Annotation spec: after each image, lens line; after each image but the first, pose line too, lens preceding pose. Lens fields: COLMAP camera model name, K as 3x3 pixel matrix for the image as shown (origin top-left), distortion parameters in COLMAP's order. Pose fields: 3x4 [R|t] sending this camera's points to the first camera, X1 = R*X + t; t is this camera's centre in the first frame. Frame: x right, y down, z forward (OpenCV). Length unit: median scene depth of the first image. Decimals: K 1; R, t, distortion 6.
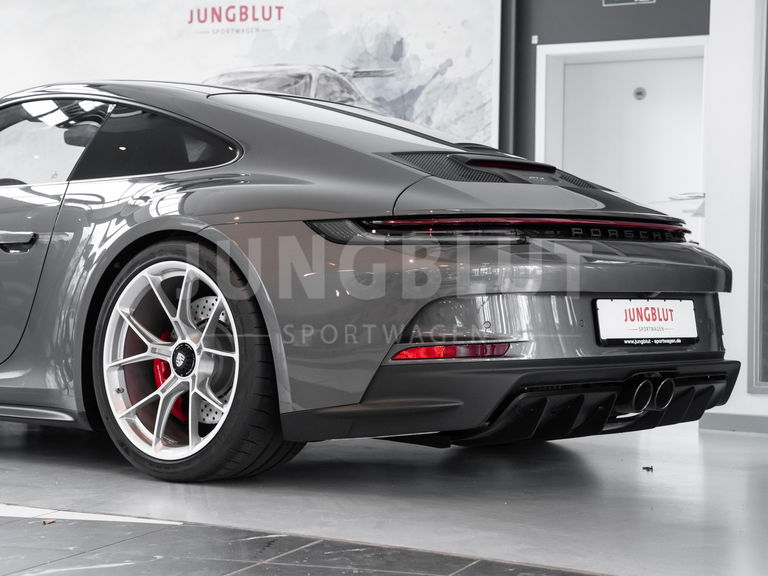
lens RADIAL K [[1629.7, 0, 383.5], [0, 1629.7, 287.3], [0, 0, 1]] dist [0.411769, 0.000000]
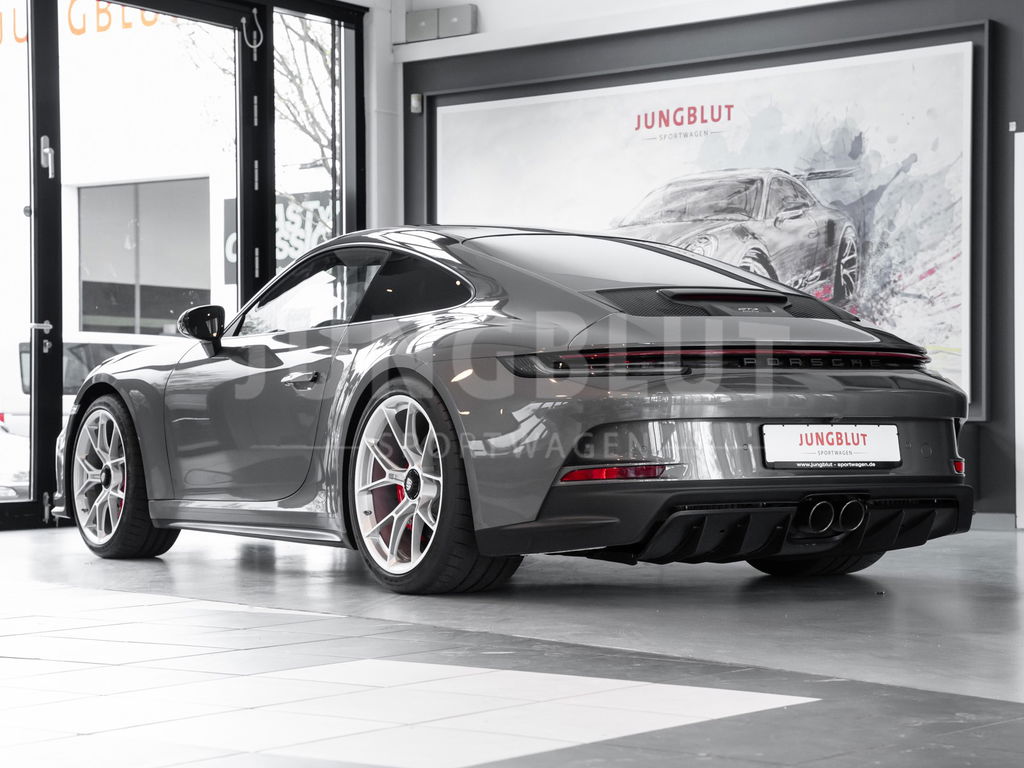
lens RADIAL K [[2172.9, 0, 507.0], [0, 2172.9, 380.2], [0, 0, 1]] dist [0.411769, 0.000000]
pose [[0.958429, -0.019092, -0.284692, 0.349823], [0.013533, 0.999678, -0.021481, 0.006199], [0.285010, 0.016736, 0.958378, -0.381837]]
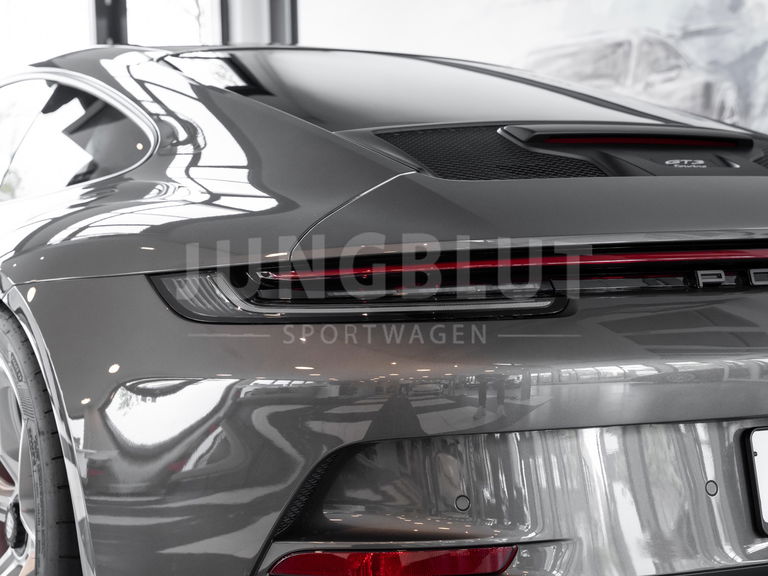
lens RADIAL K [[1459.3, 0, 384.2], [0, 1459.3, 286.8], [0, 0, 1]] dist [0.291861, 0.000000]
pose [[0.949111, -0.027879, -0.313705, 0.151950], [0.032336, 0.999436, 0.009010, -0.035940], [0.313277, -0.018695, 0.949478, 0.546204]]
